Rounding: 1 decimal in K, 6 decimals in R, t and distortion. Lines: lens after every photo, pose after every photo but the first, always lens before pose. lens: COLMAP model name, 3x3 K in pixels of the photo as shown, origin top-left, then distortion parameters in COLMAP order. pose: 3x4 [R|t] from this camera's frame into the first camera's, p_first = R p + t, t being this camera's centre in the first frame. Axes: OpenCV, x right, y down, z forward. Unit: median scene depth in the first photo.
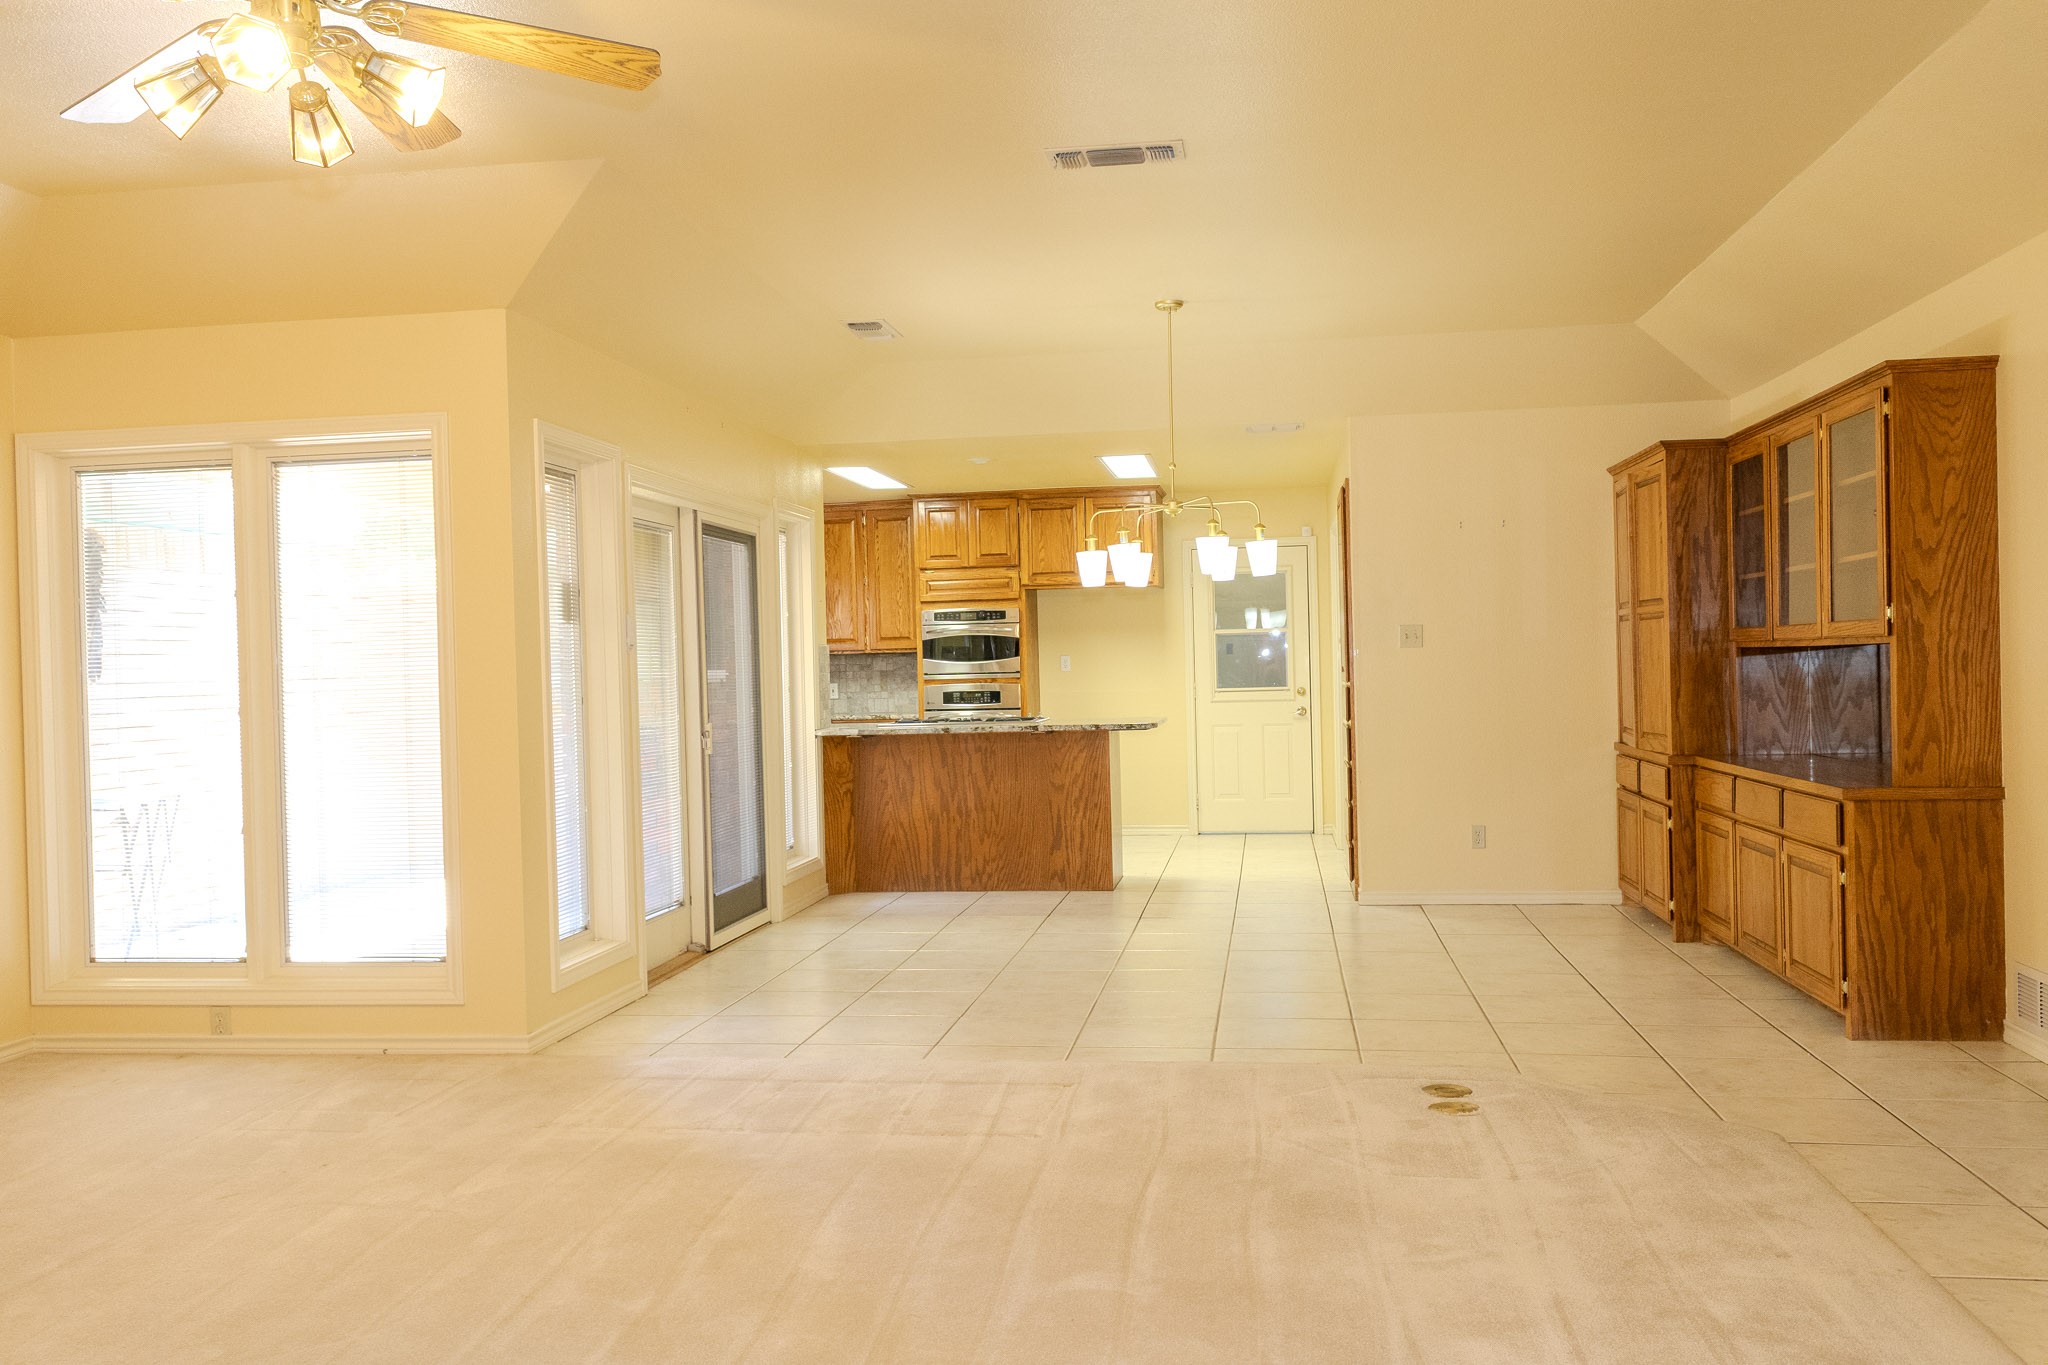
lens RADIAL K [[1656.6, 0, 1024.1], [0, 1656.6, 674.9], [0, 0, 1]] dist [0.028188, -0.041919]
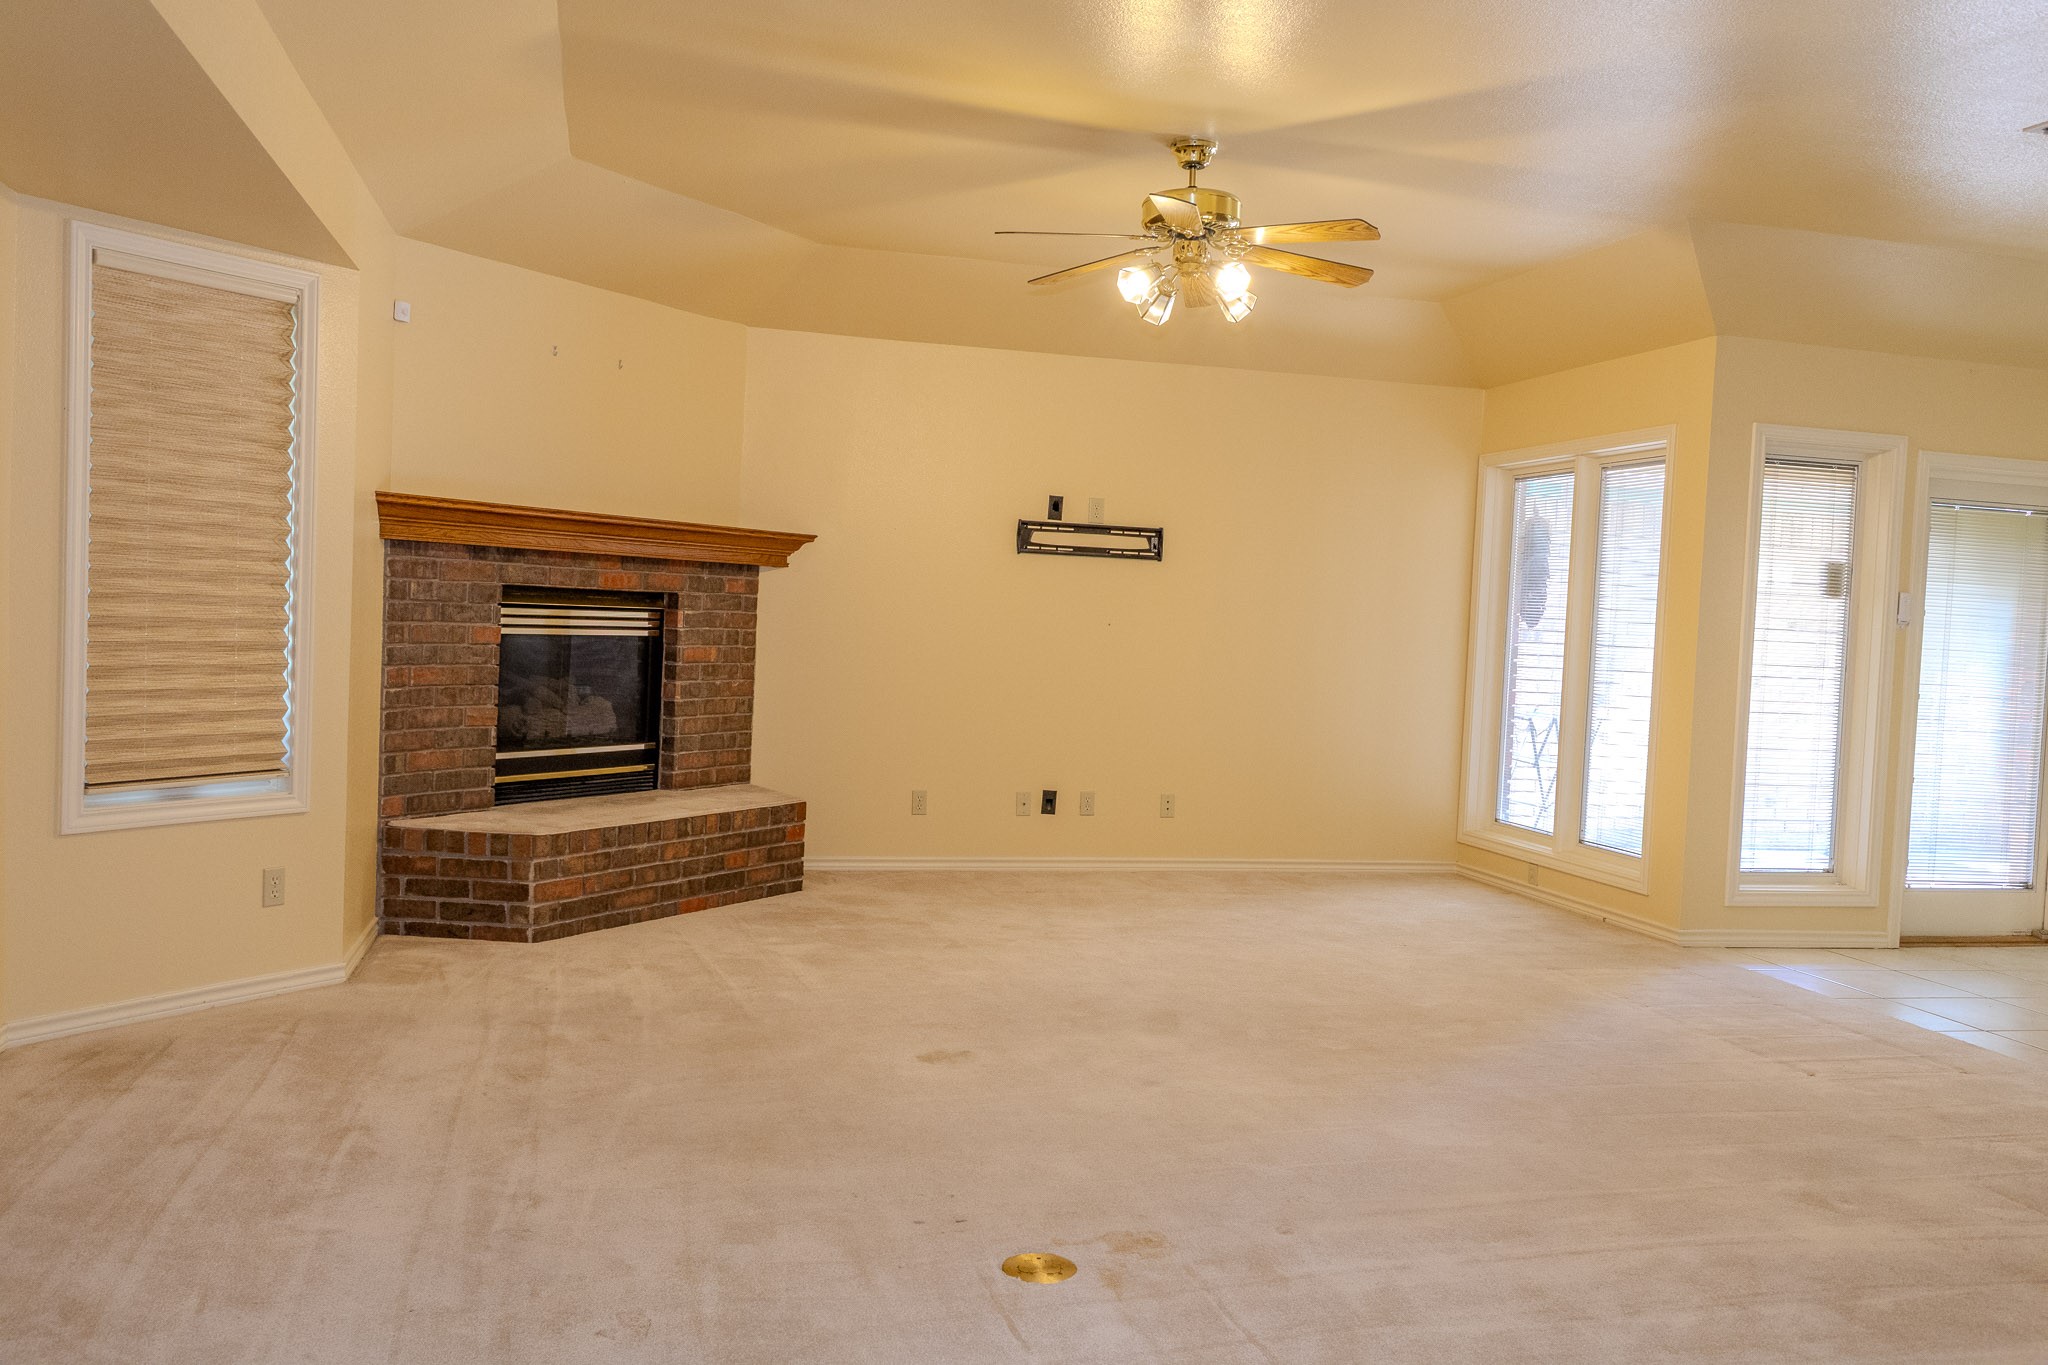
lens RADIAL K [[1656.6, 0, 1031.0], [0, 1656.6, 676.1], [0, 0, 1]] dist [0.028188, -0.041919]
pose [[0.386543, 0.080595, -0.918743, 0.466371], [-0.065408, 0.996062, 0.059858, -0.009269], [0.919949, 0.036955, 0.390292, 0.052634]]
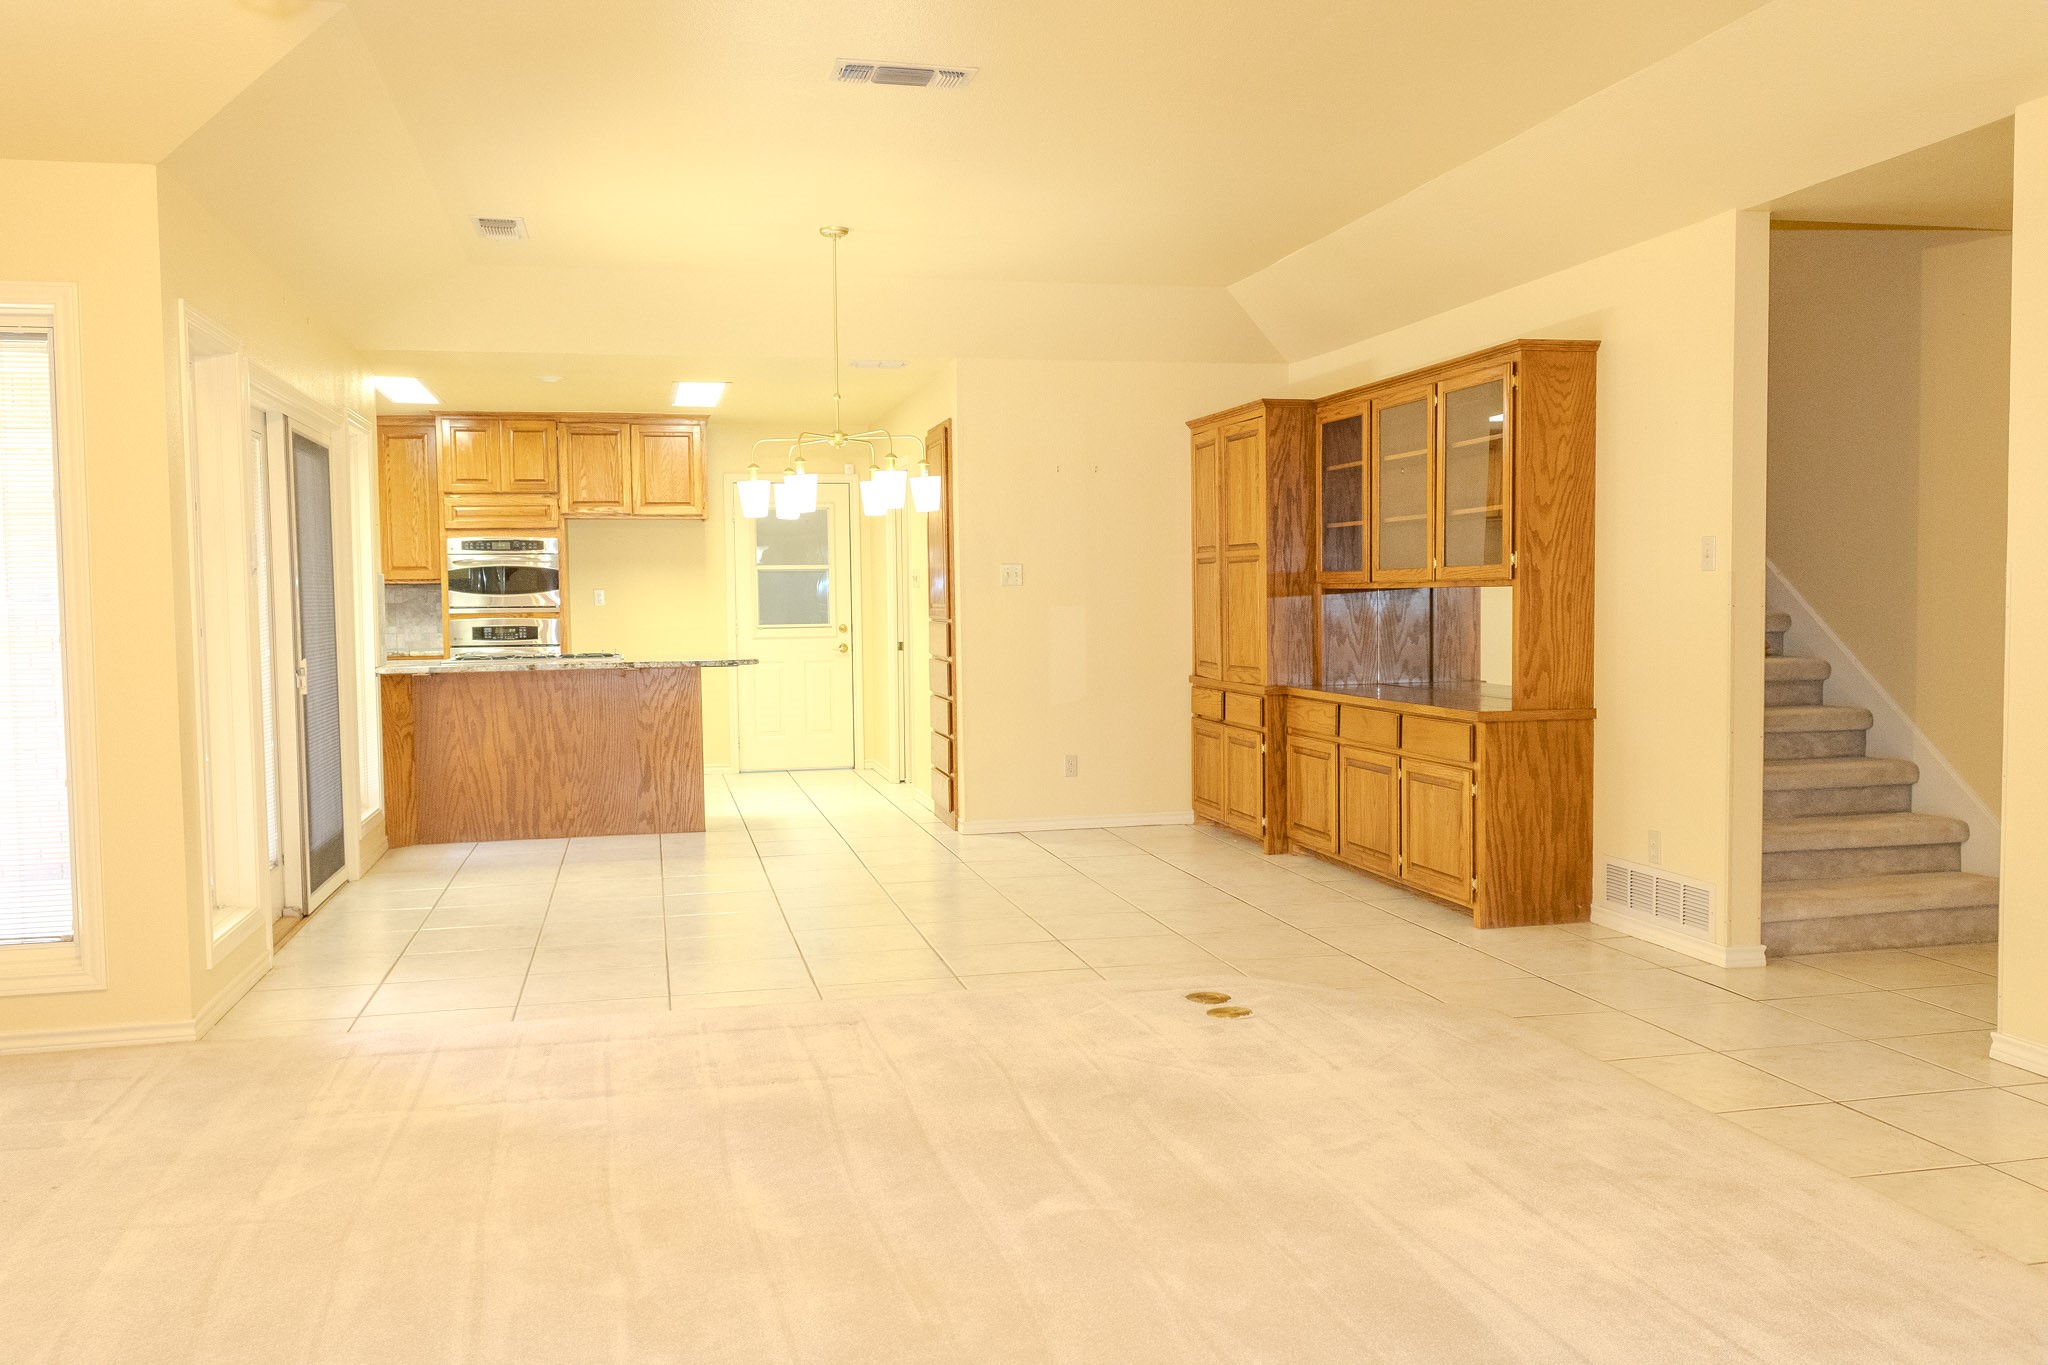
lens RADIAL K [[1656.6, 0, 1020.9], [0, 1656.6, 672.9], [0, 0, 1]] dist [0.028188, -0.041919]
pose [[0.931701, -0.005718, 0.363182, -0.155857], [-0.007103, 0.999398, 0.033958, 0.003450], [-0.363157, -0.034218, 0.931099, 0.034775]]
